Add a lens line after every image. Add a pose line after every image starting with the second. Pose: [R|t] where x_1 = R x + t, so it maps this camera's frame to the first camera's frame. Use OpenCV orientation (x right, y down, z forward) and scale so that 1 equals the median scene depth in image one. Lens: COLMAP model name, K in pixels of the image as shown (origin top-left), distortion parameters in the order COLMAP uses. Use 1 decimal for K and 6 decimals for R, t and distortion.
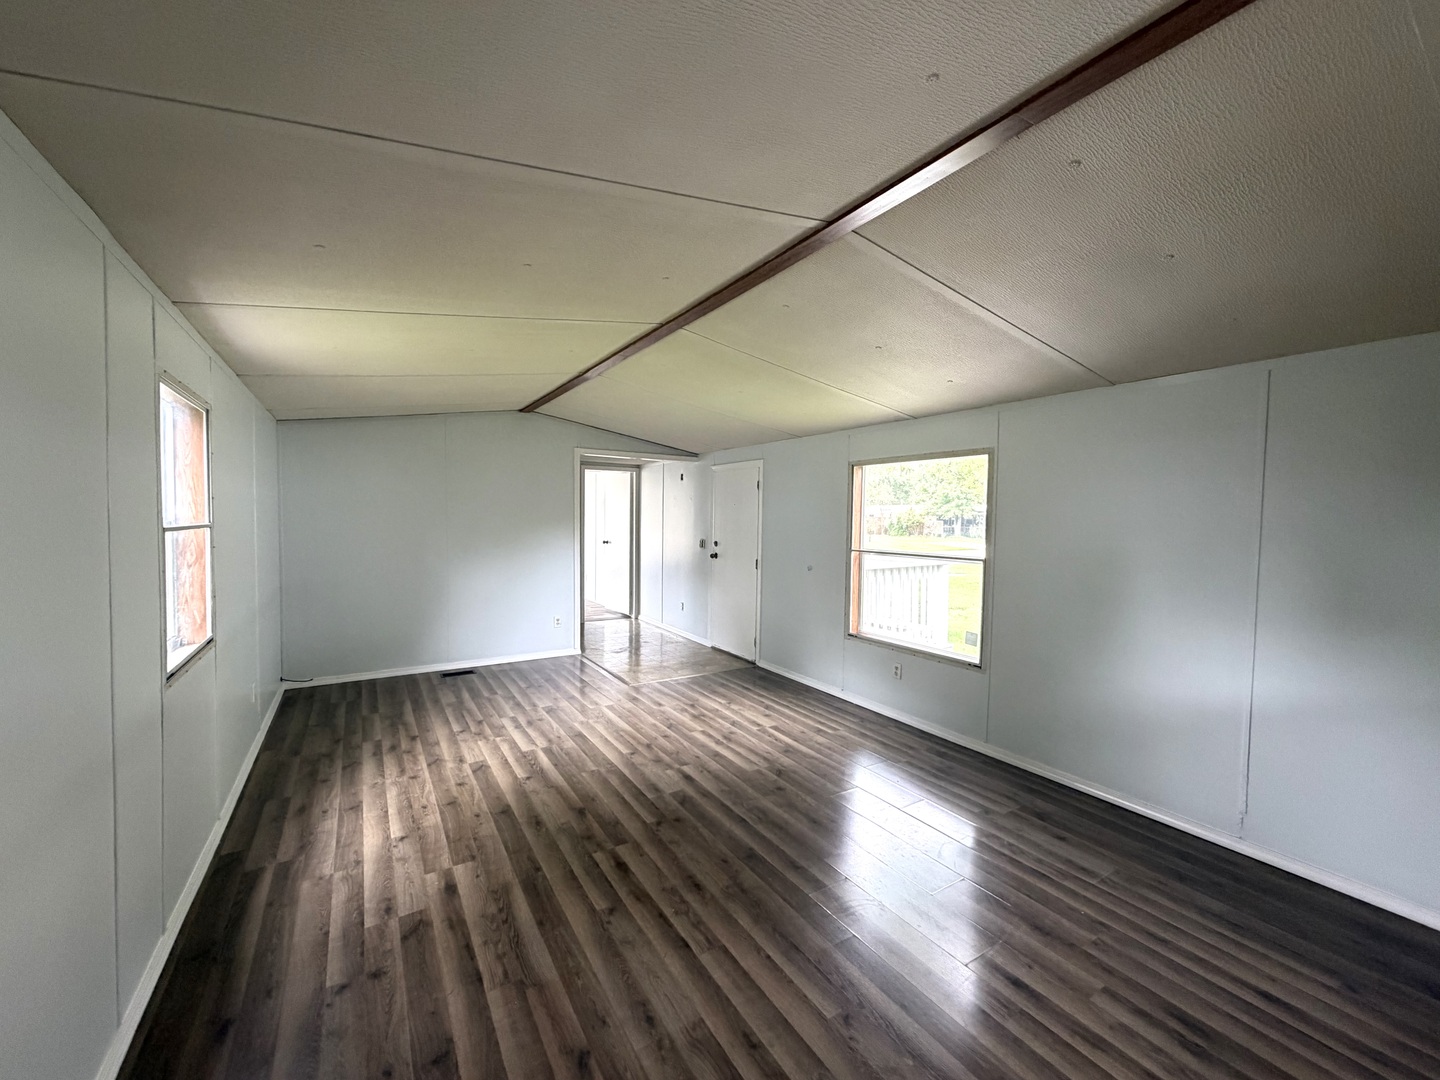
lens RADIAL K [[569.6, 0, 715.4], [0, 569.6, 538.0], [0, 0, 1]] dist [0.001509, -0.000439]
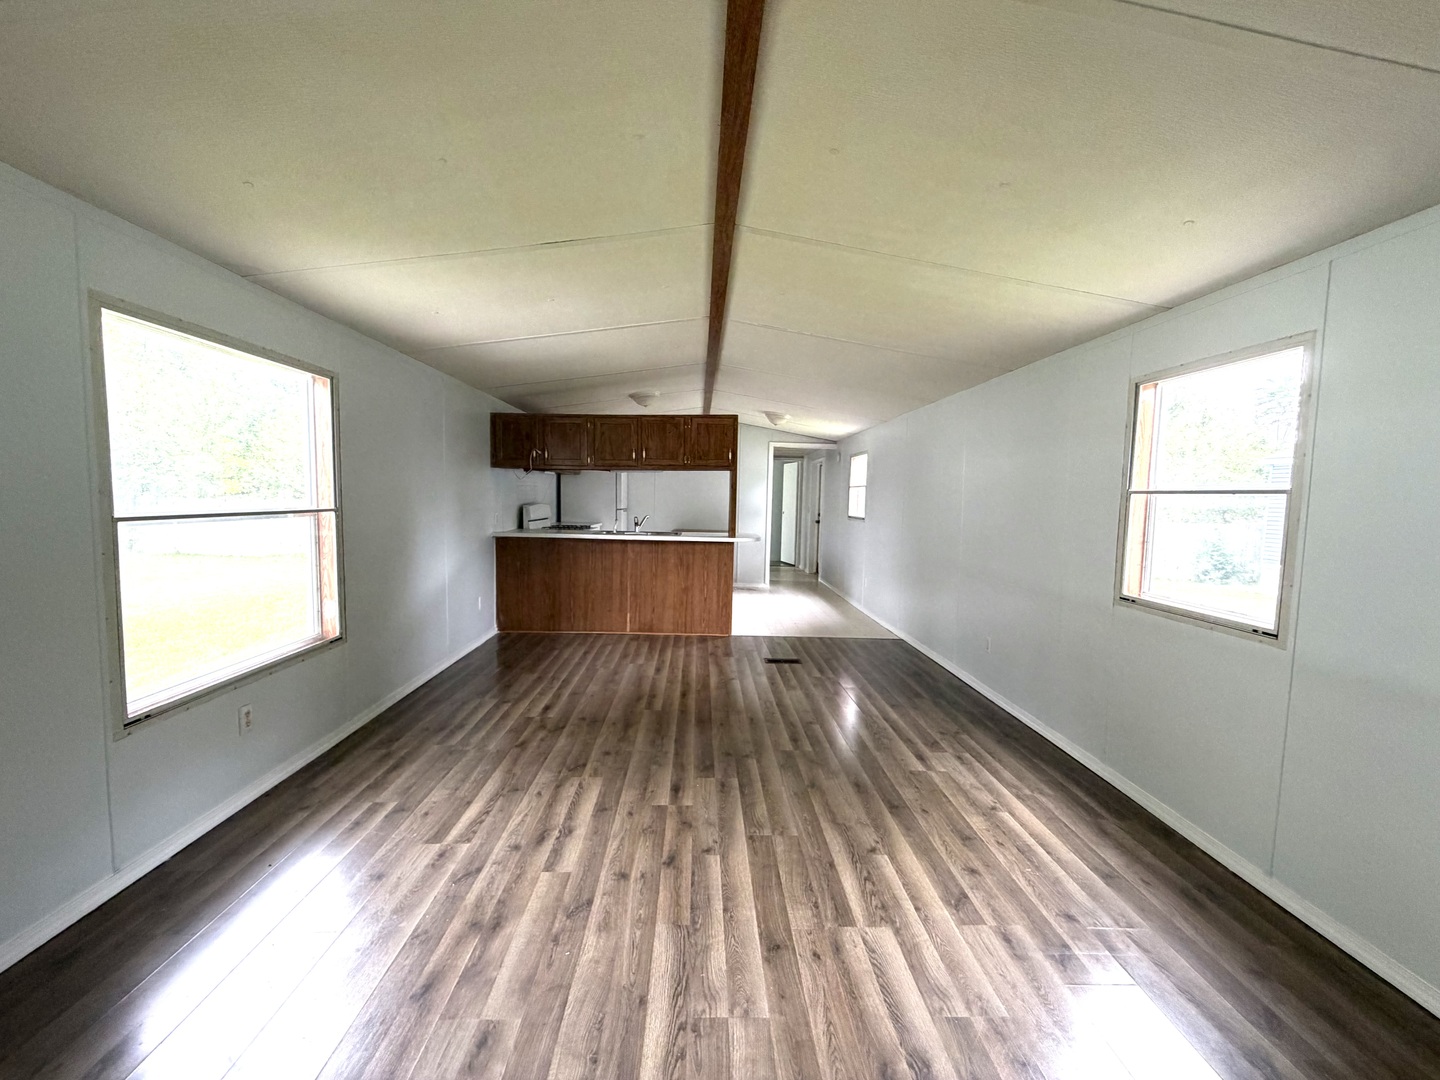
lens RADIAL K [[569.6, 0, 713.7], [0, 569.6, 538.9], [0, 0, 1]] dist [0.001509, -0.000439]
pose [[-0.859969, -0.074818, 0.504832, -0.462354], [-0.017640, 0.992962, 0.117112, -0.027629], [-0.510041, 0.091808, -0.855236, 1.584233]]
